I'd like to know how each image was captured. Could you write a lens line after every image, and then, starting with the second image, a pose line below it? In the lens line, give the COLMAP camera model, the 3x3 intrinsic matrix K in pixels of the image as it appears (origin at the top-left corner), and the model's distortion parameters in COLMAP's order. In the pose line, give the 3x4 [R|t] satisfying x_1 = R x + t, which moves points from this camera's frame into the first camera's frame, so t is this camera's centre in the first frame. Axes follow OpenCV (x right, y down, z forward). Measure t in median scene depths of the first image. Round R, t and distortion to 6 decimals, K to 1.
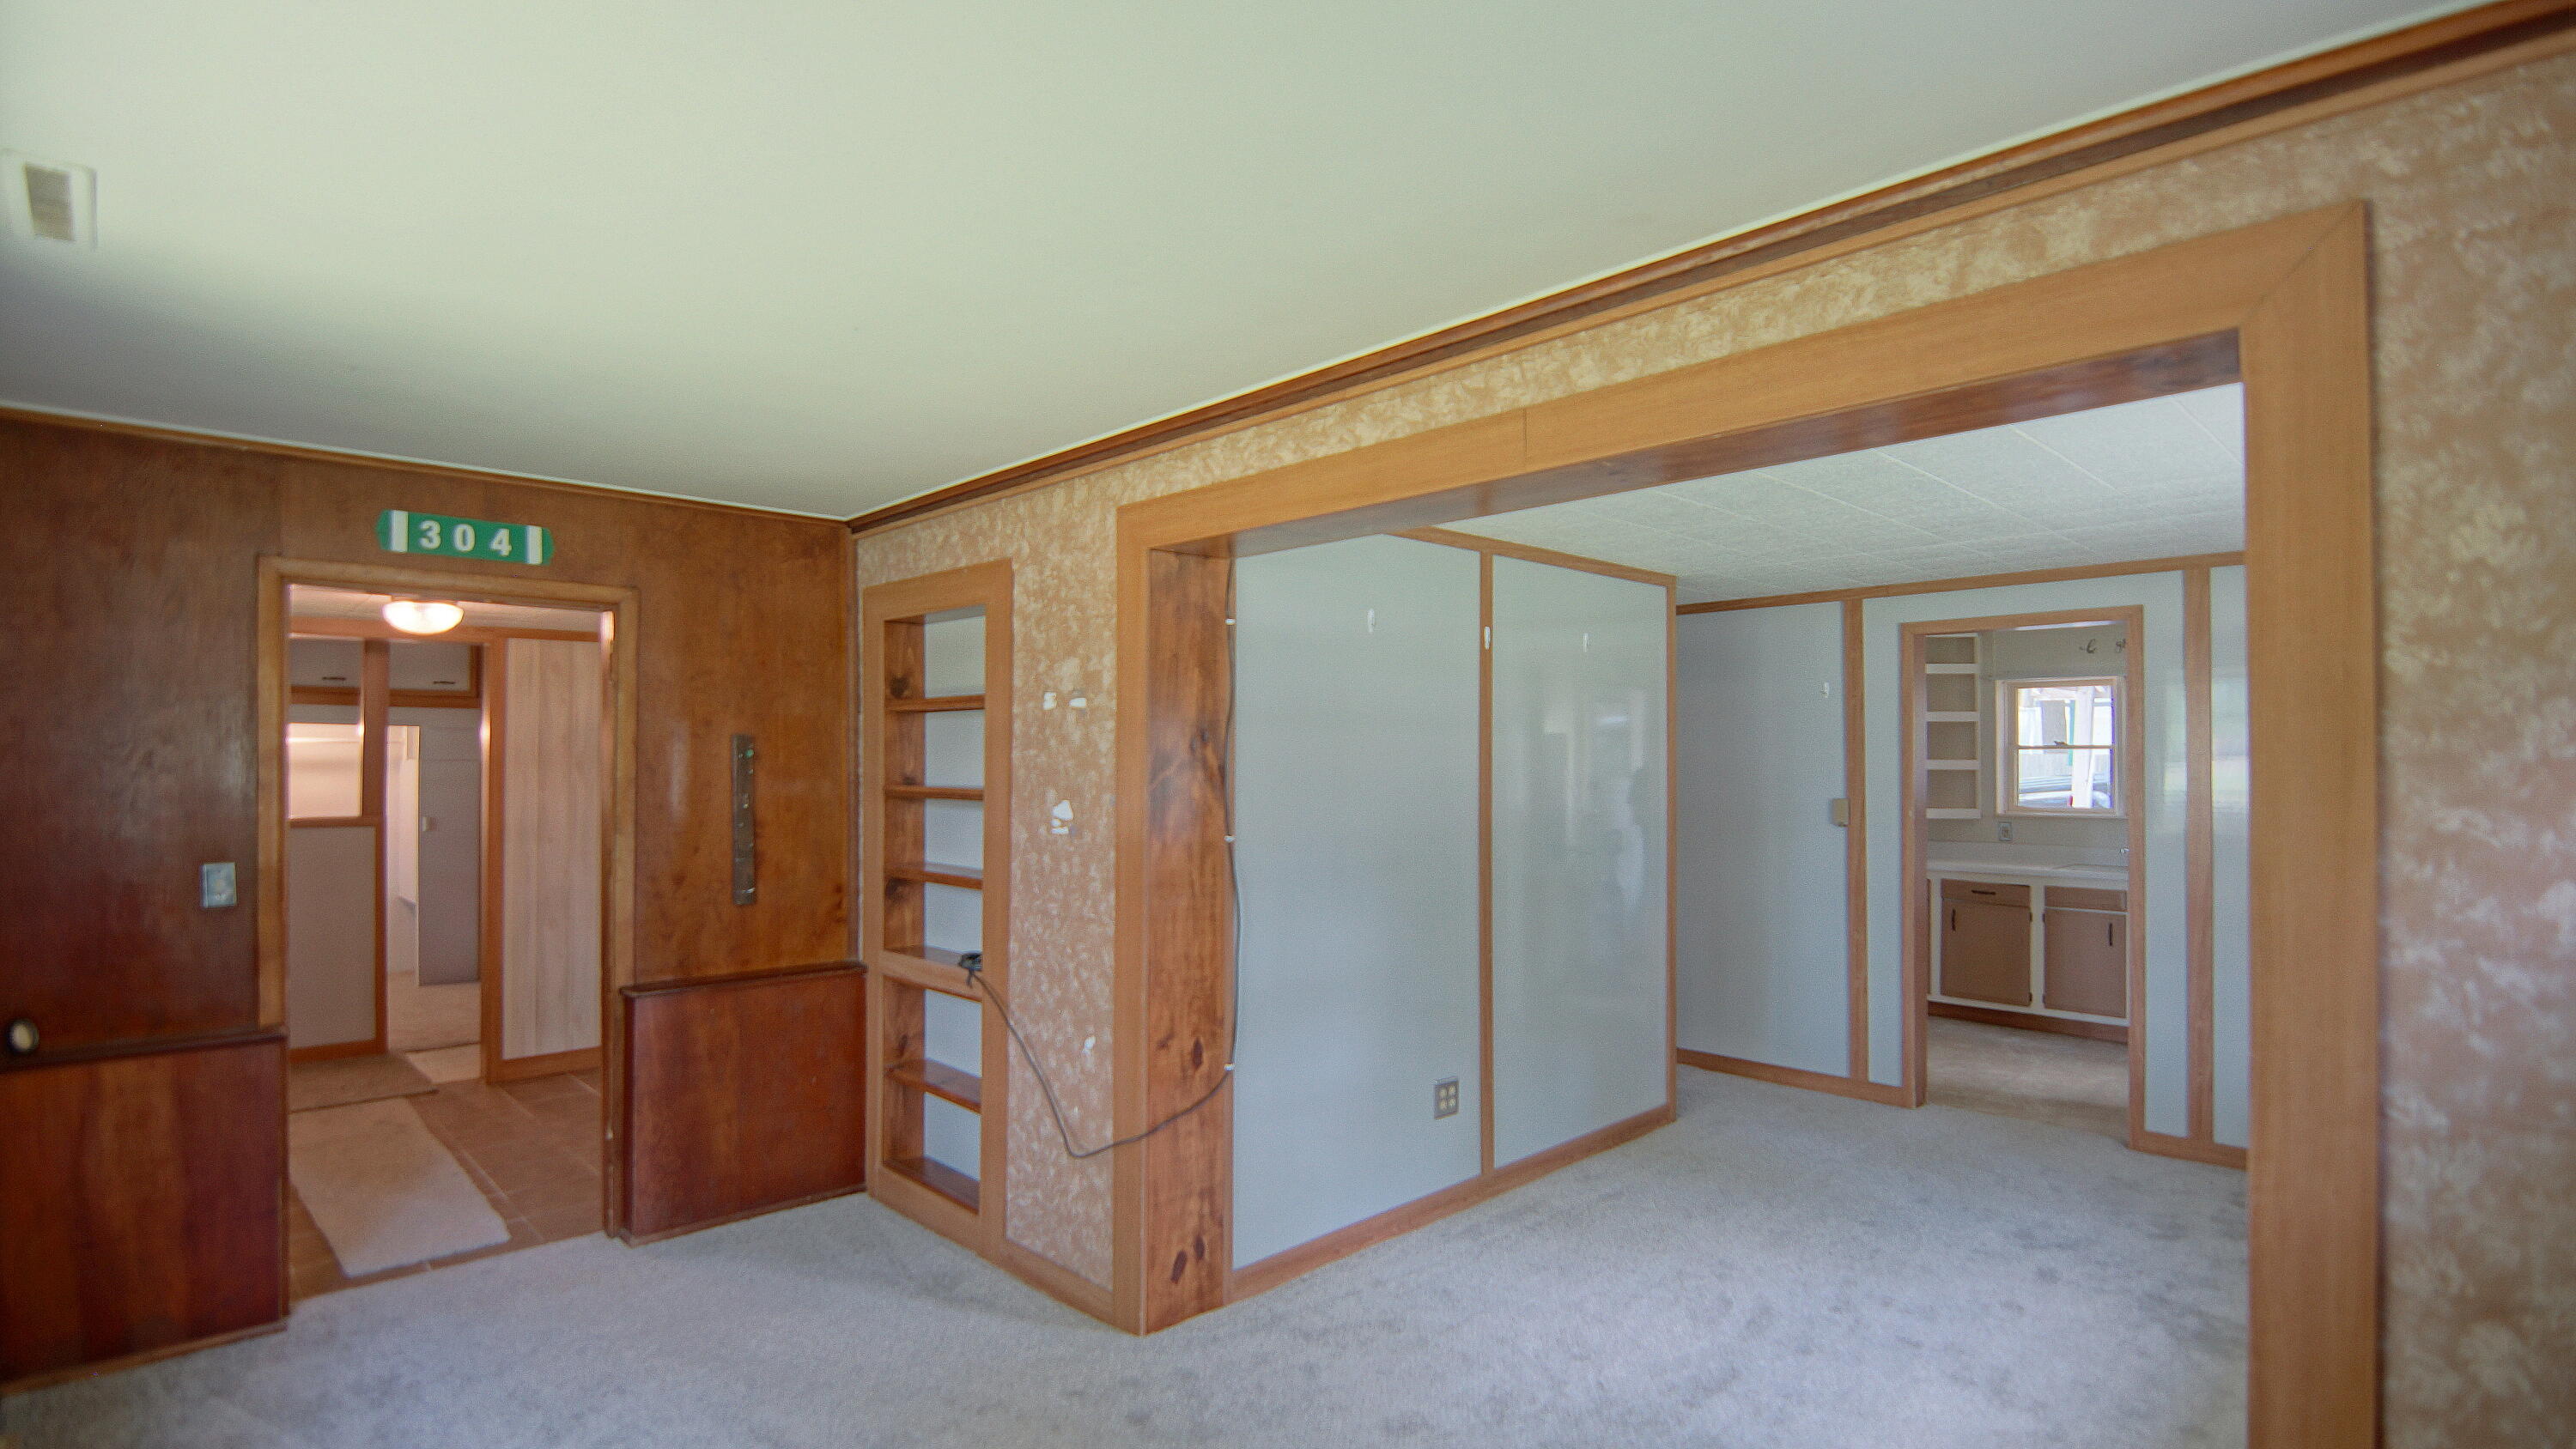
lens RADIAL K [[1237.3, 0, 1287.0], [0, 1237.3, 737.1], [0, 0, 1]] dist [-0.023913, -0.000781]
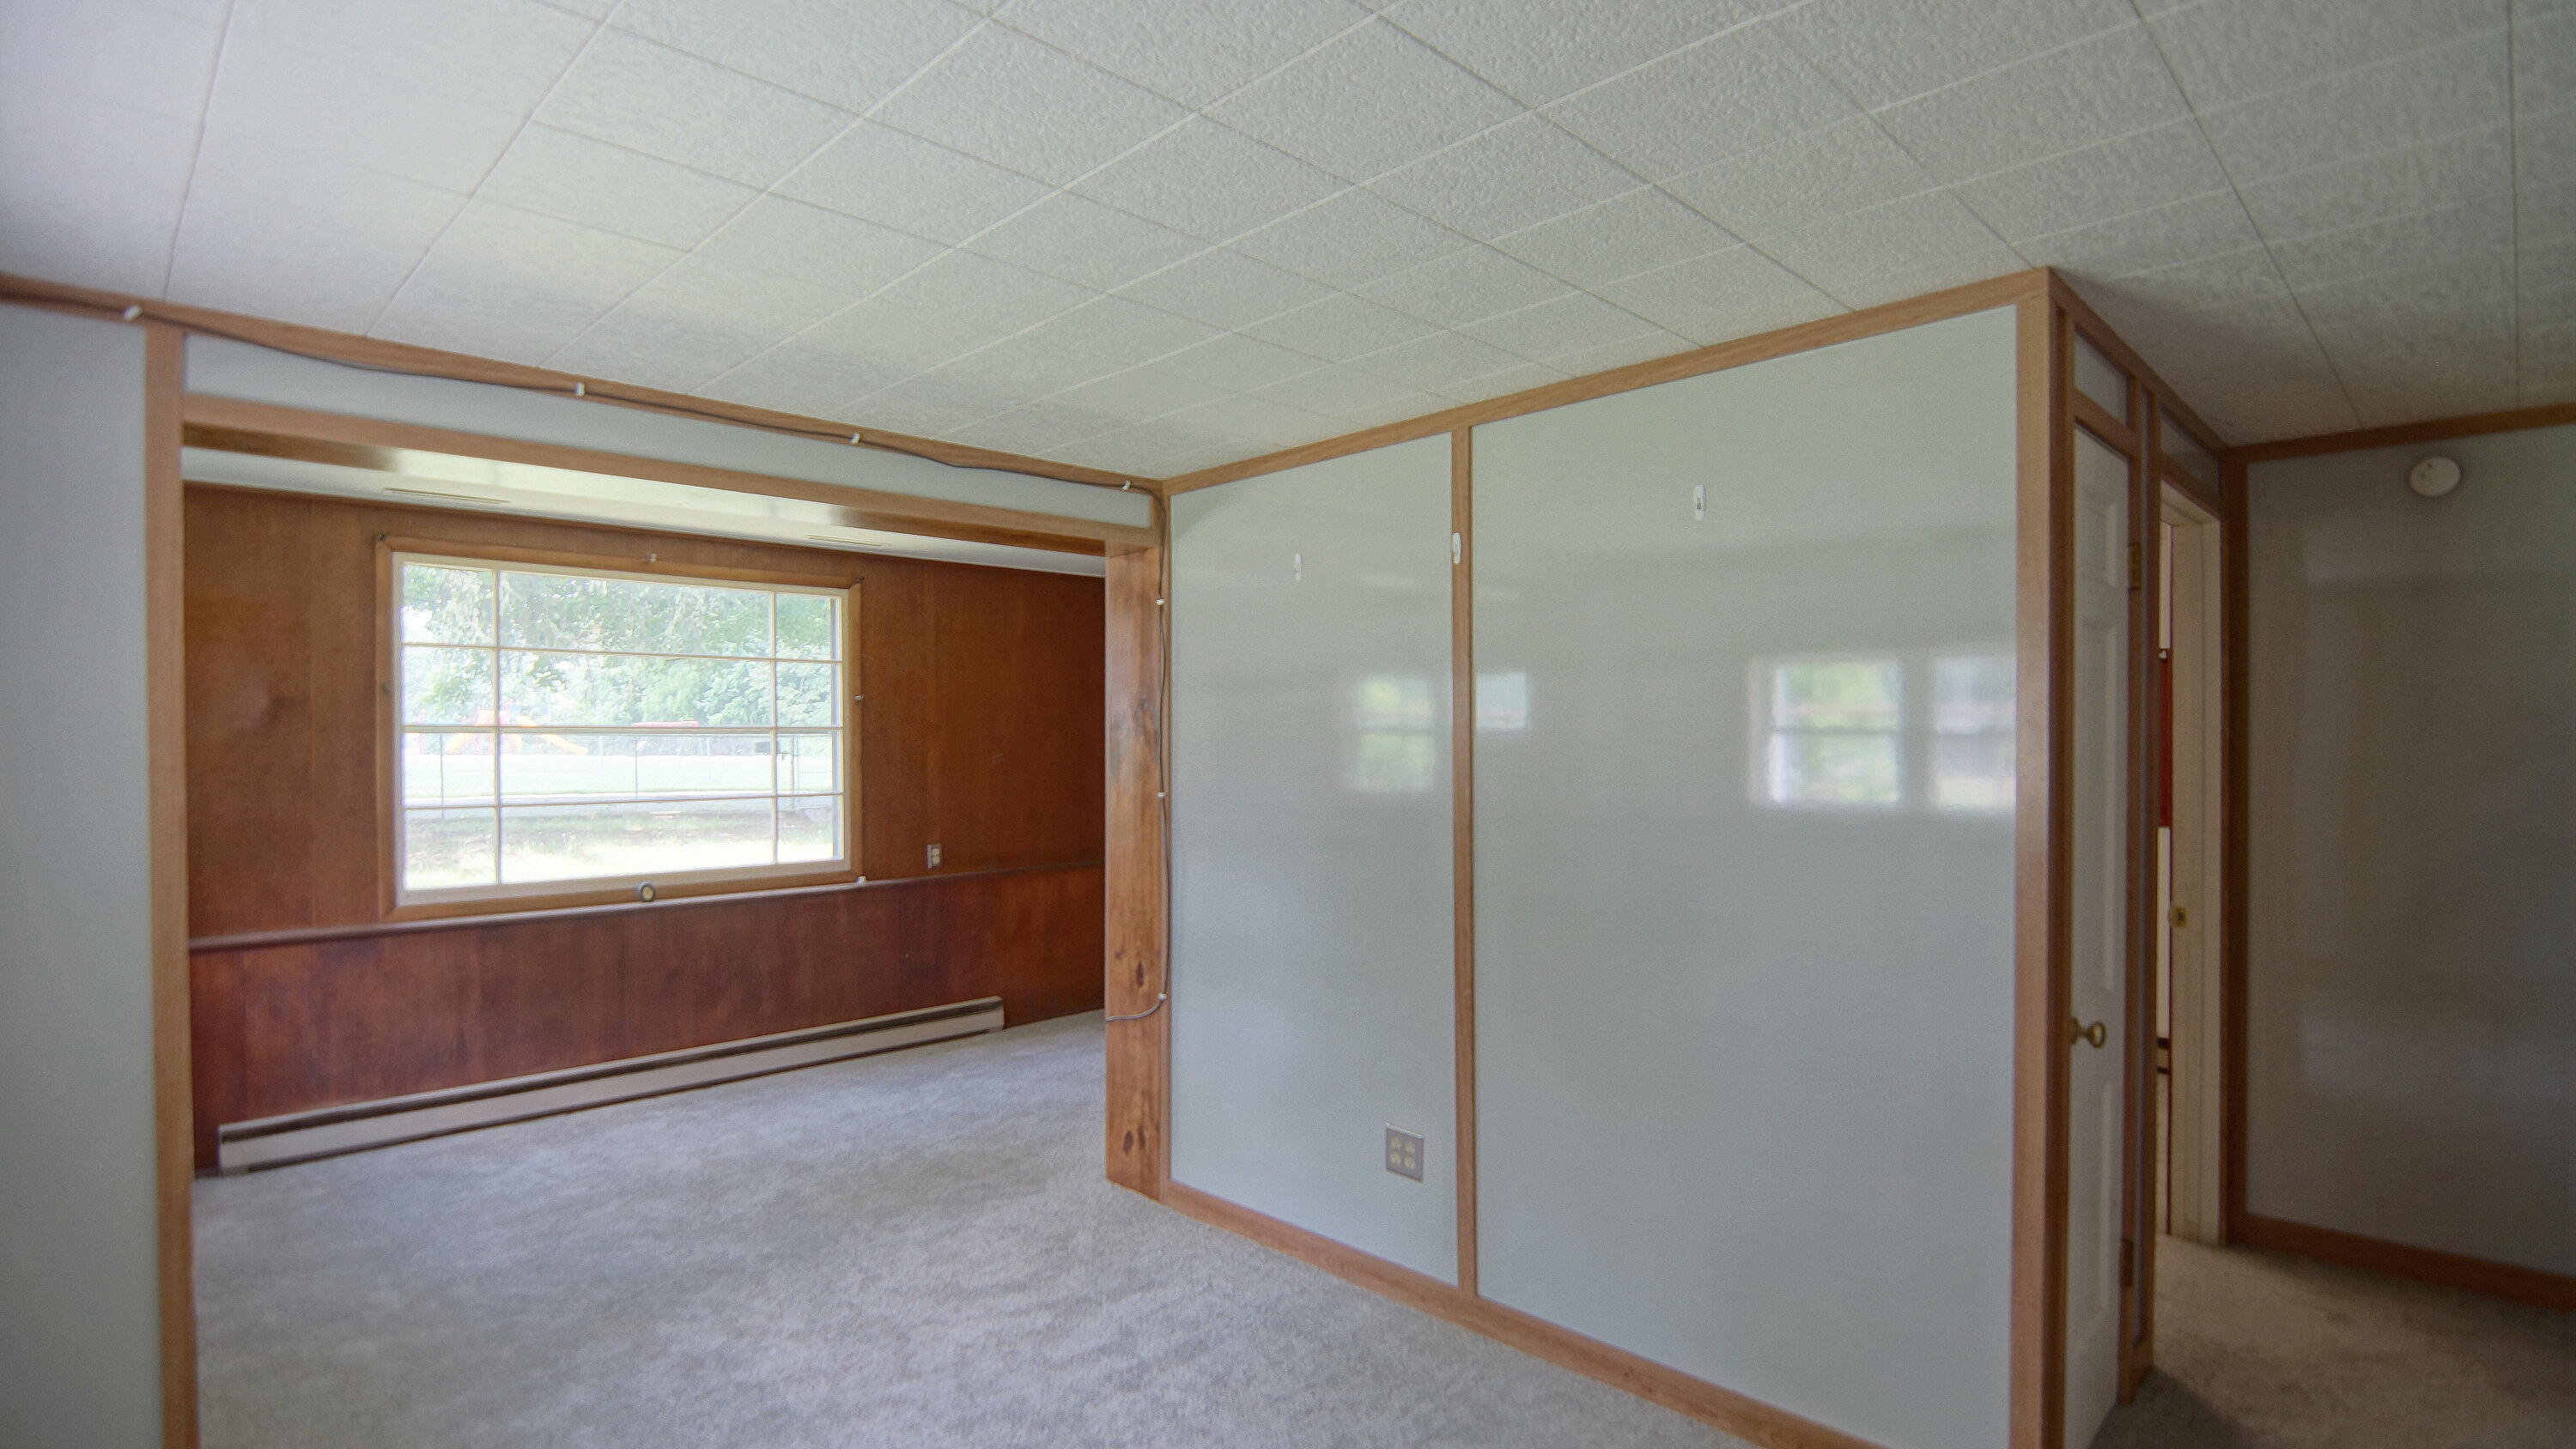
lens RADIAL K [[1237.3, 0, 1287.2], [0, 1237.3, 740.1], [0, 0, 1]] dist [-0.023913, -0.000781]
pose [[0.014616, 0.002784, -0.999889, 1.106911], [0.026546, 0.999643, 0.003171, 0.032018], [0.999541, -0.026590, 0.014537, 1.123150]]
